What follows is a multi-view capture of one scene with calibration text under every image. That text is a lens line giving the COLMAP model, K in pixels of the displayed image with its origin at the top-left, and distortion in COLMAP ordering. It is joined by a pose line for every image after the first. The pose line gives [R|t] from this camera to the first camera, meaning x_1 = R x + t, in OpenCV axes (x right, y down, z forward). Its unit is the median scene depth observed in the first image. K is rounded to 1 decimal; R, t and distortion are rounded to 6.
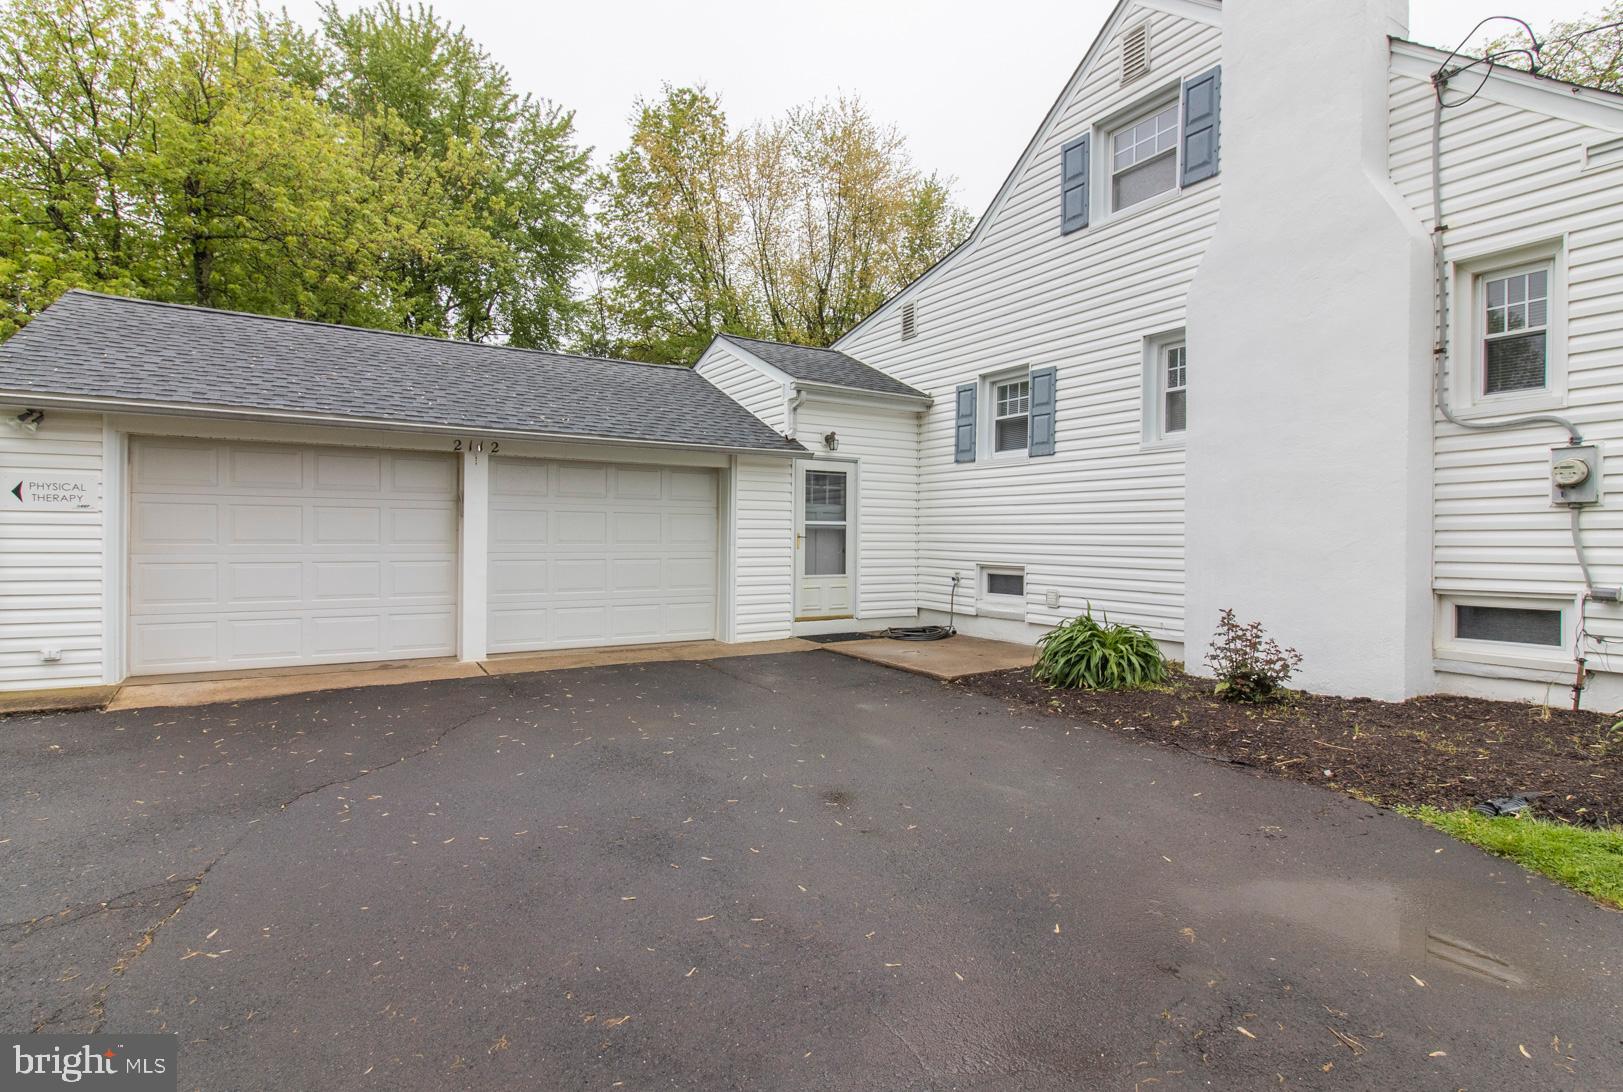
lens RADIAL K [[809.2, 0, 811.0], [0, 809.2, 543.7], [0, 0, 1]] dist [0.002333, -0.000275]
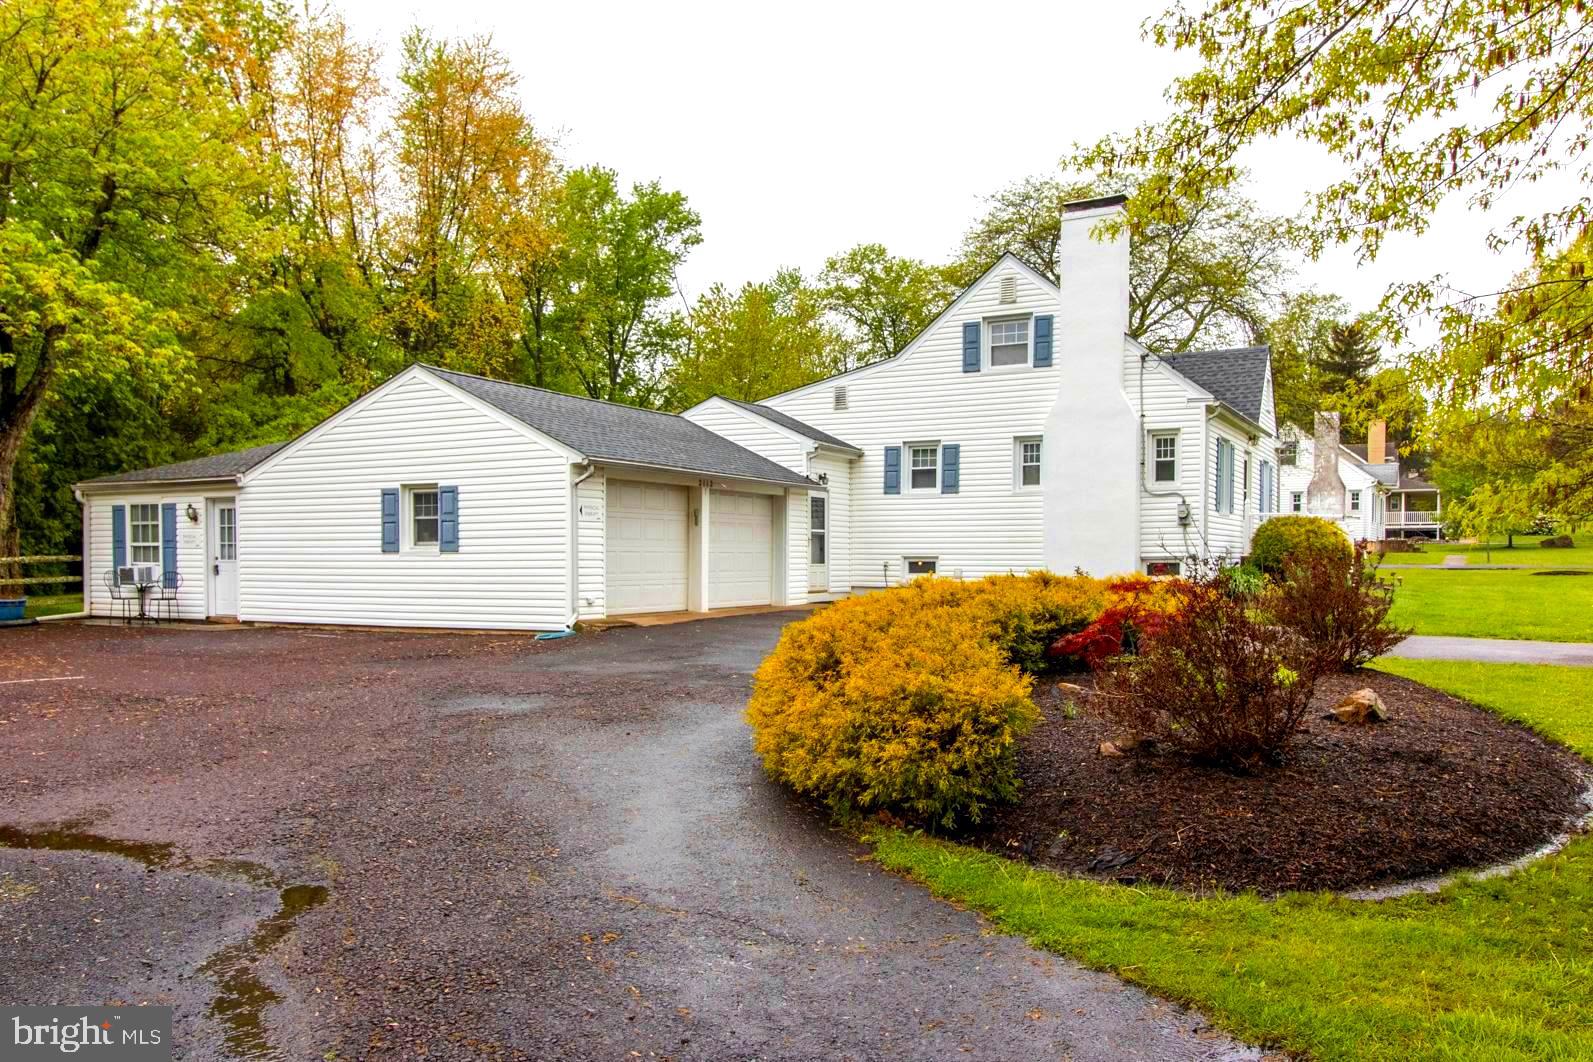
lens RADIAL K [[1216.8, 0, 793.1], [0, 1216.8, 616.5], [0, 0, 1]] dist [-0.008652, 0.000502]
pose [[0.860579, -0.030872, 0.508380, -1.302600], [0.011347, 0.999076, 0.041461, 0.043996], [-0.509191, -0.029912, 0.860134, -1.067061]]
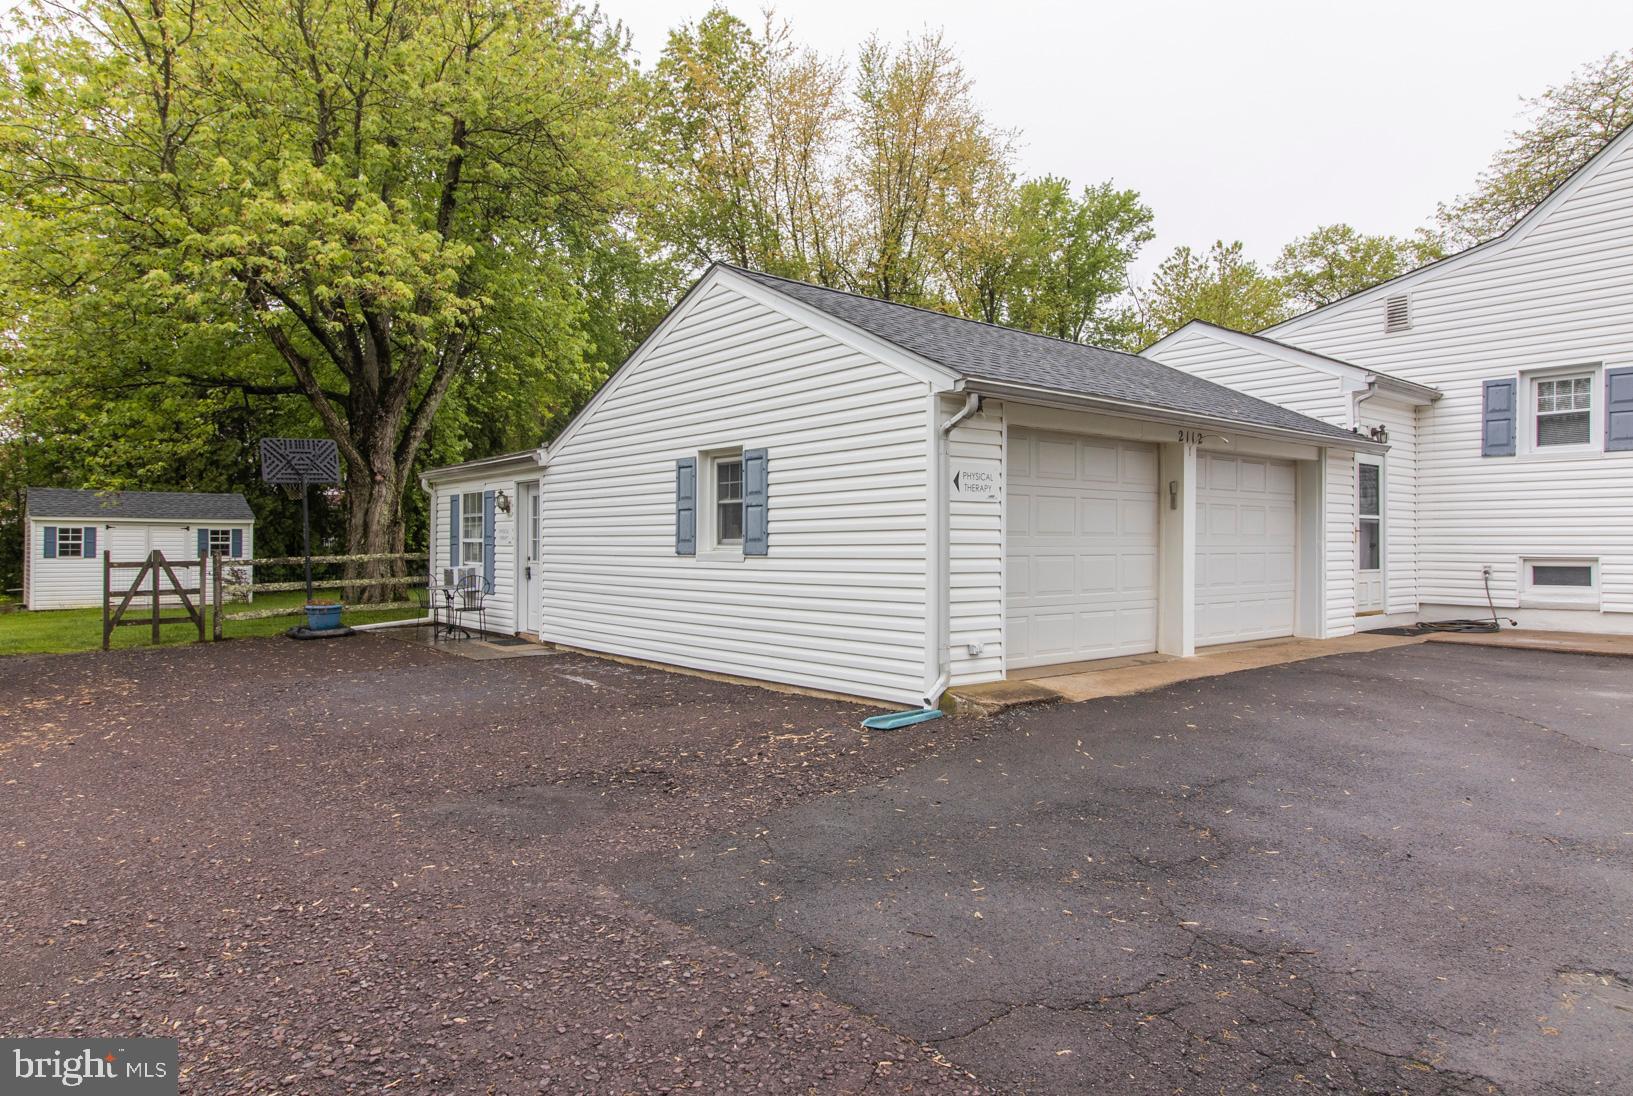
lens RADIAL K [[989.4, 0, 820.0], [0, 989.4, 542.9], [0, 0, 1]] dist [0.006275, -0.002239]
pose [[0.990077, -0.006426, 0.140380, -0.866886], [0.008034, 0.999908, -0.010886, 0.014331], [-0.140297, 0.011906, 0.990038, -0.107746]]
